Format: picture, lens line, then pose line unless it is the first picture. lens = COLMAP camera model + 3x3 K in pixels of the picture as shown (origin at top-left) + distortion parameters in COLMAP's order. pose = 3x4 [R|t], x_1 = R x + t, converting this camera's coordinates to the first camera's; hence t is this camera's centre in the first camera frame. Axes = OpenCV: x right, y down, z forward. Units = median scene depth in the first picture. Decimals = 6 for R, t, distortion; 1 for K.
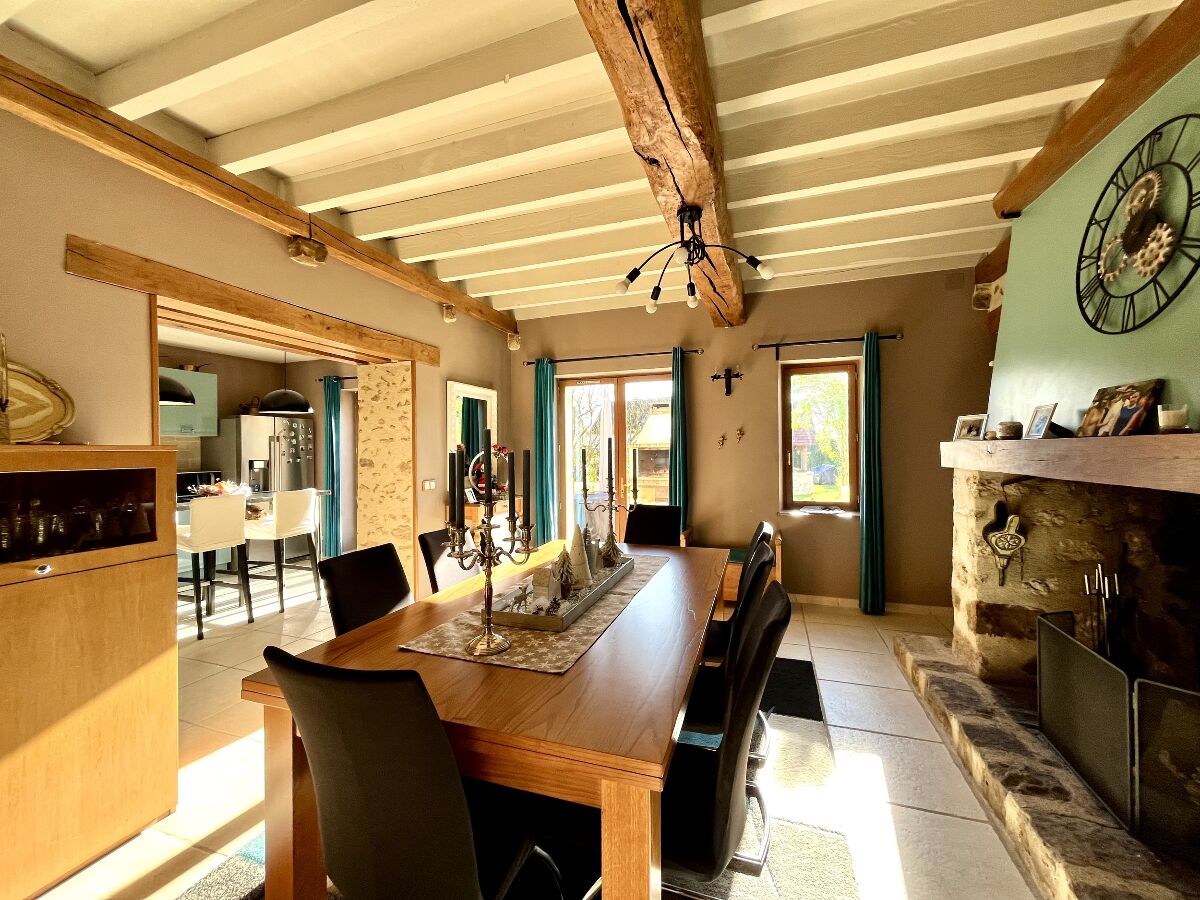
lens RADIAL K [[479.8, 0, 601.6], [0, 479.8, 448.4], [0, 0, 1]] dist [0.000479, 0.000111]
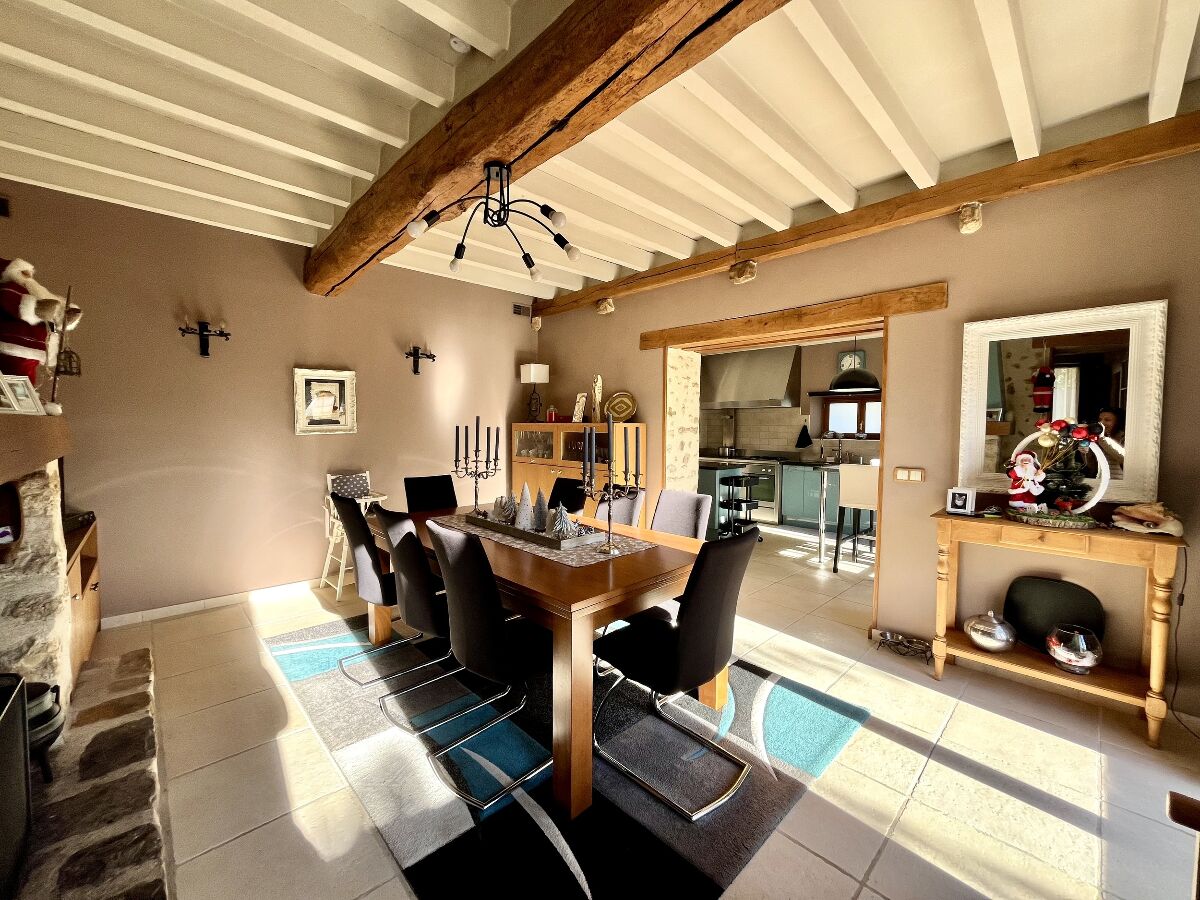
lens RADIAL K [[479.8, 0, 604.5], [0, 479.8, 445.3], [0, 0, 1]] dist [0.000479, 0.000111]
pose [[-0.453261, 0.052347, -0.889839, 0.531478], [0.003912, 0.998381, 0.056740, -0.015273], [0.891369, 0.022237, -0.452732, 0.927491]]
